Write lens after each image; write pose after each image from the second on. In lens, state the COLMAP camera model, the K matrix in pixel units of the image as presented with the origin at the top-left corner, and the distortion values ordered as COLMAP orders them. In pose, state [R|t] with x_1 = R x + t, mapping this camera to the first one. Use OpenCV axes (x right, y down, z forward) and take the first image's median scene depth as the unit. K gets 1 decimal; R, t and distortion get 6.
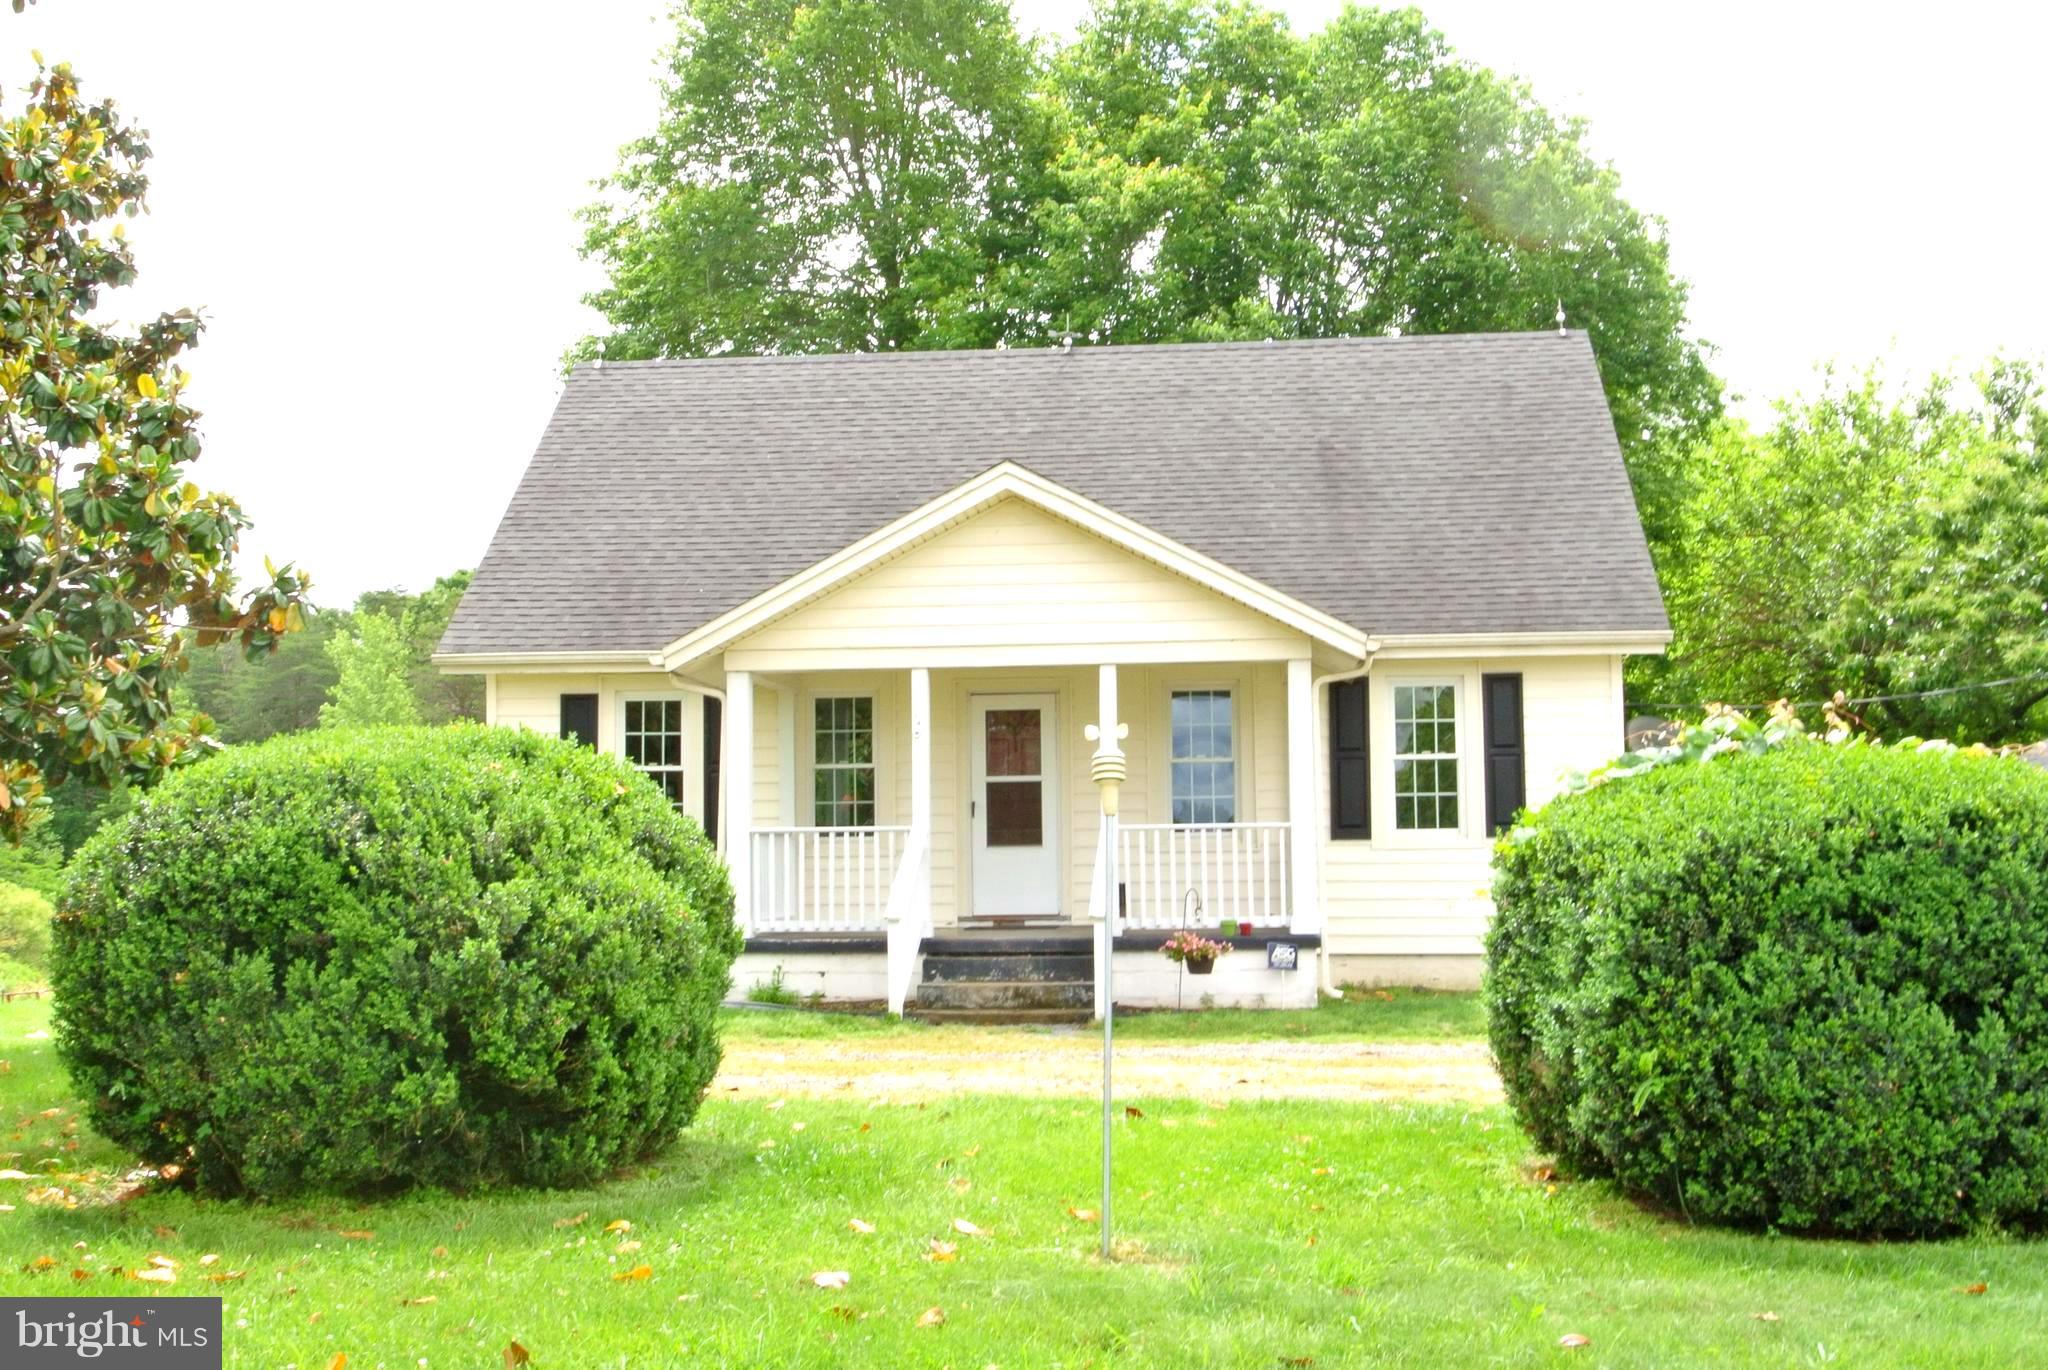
lens RADIAL K [[2173.1, 0, 1024.3], [0, 2173.1, 715.2], [0, 0, 1]] dist [0.001416, -0.000294]
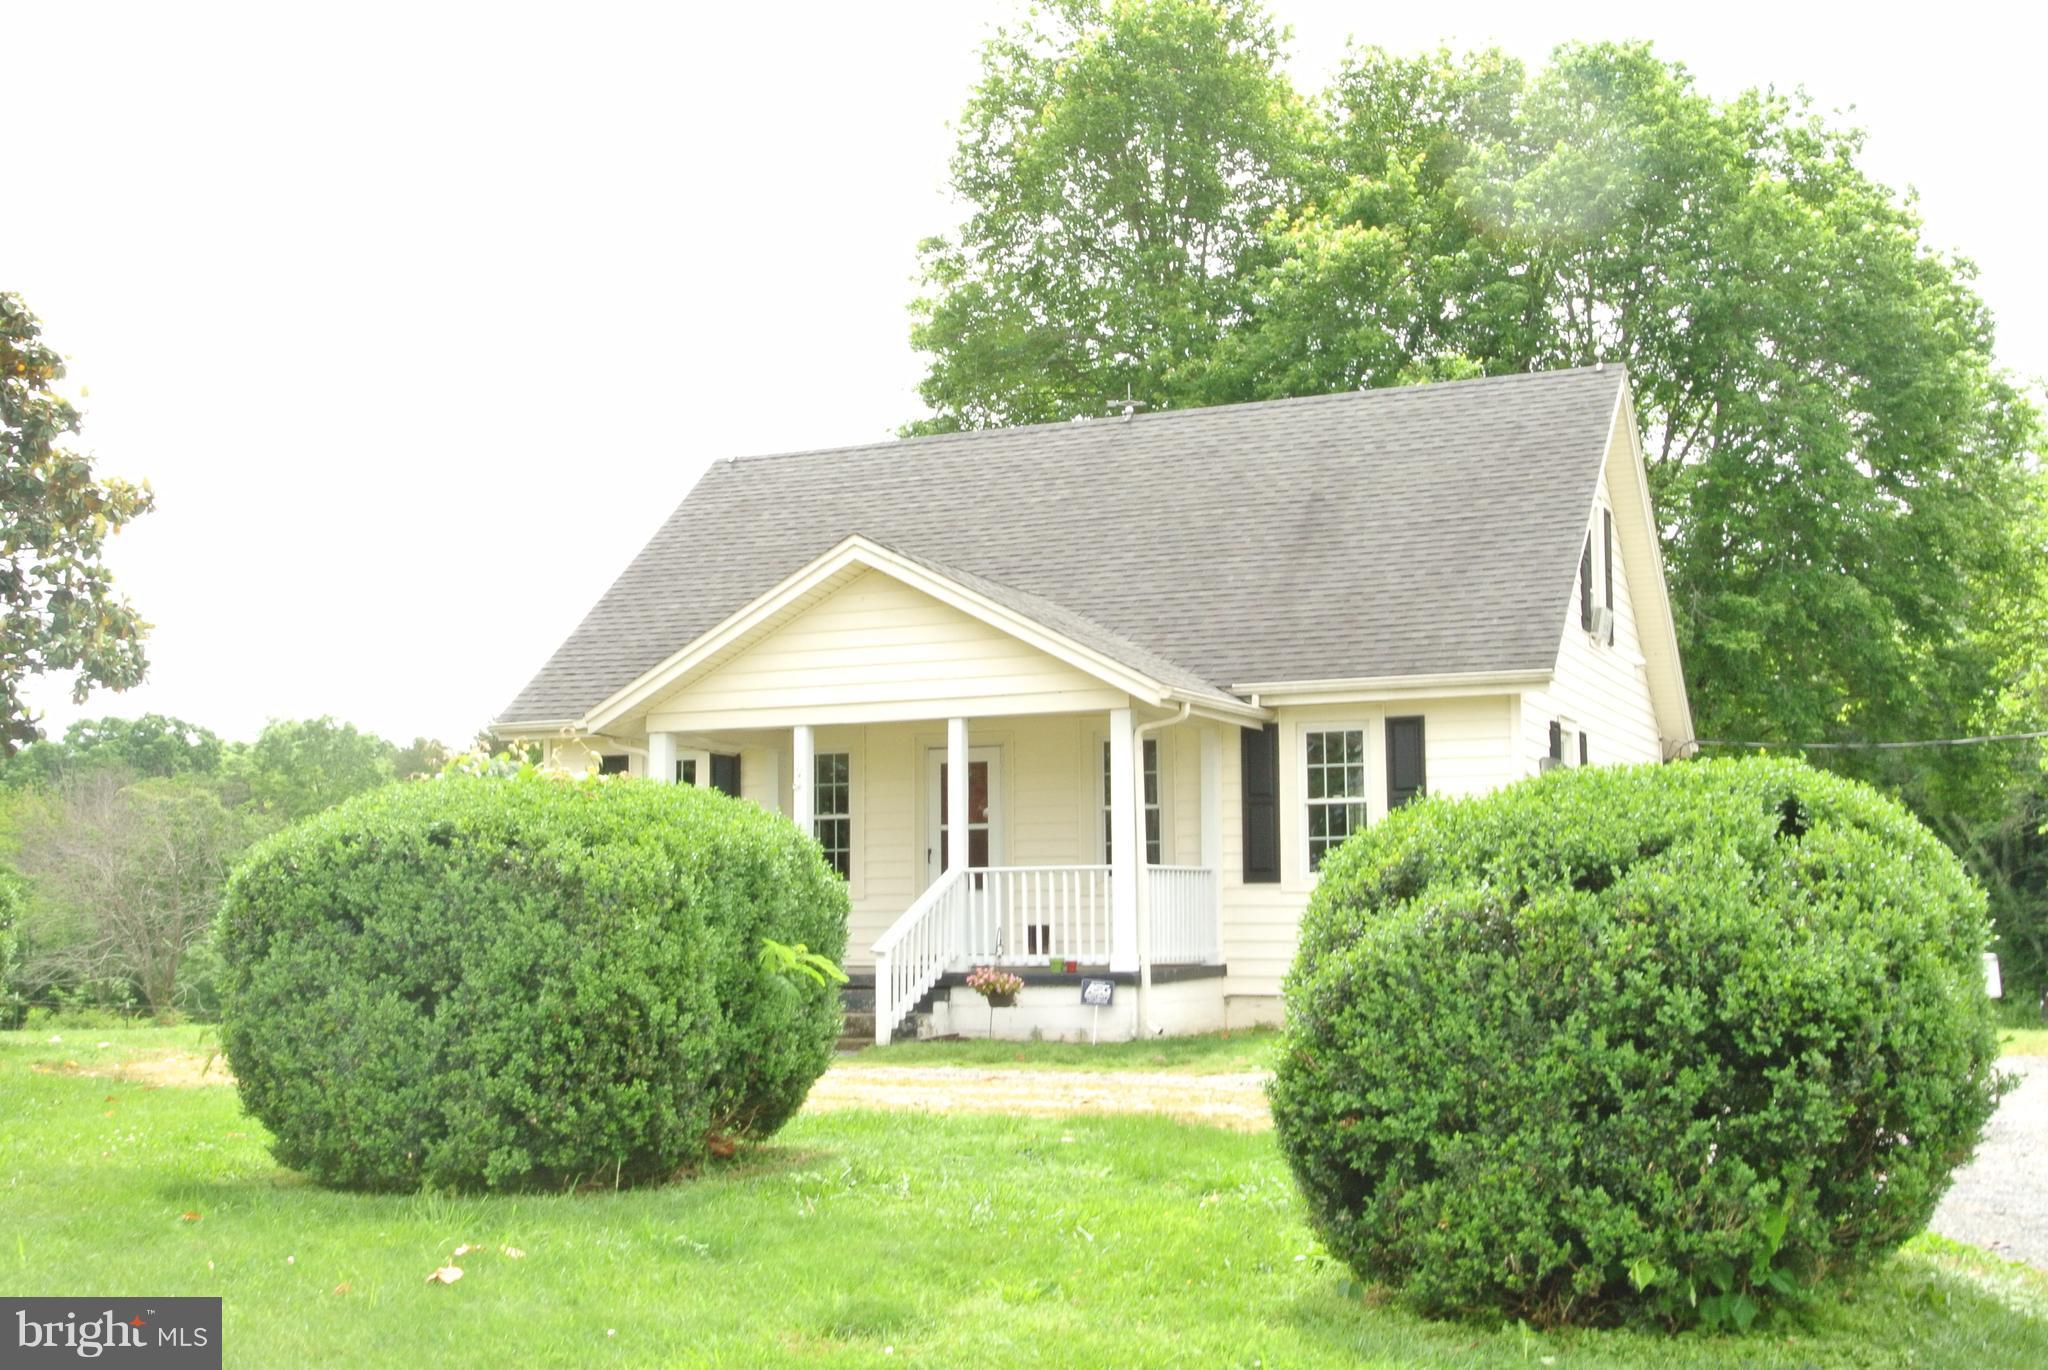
lens RADIAL K [[2171.4, 0, 1024.0], [0, 2171.4, 685.0], [0, 0, 1]] dist [-0.002349, 0.004651]
pose [[0.952706, -0.030335, -0.302377, 0.361836], [0.017737, 0.998860, -0.044325, 0.007770], [0.303376, 0.036866, 0.952157, -0.010171]]
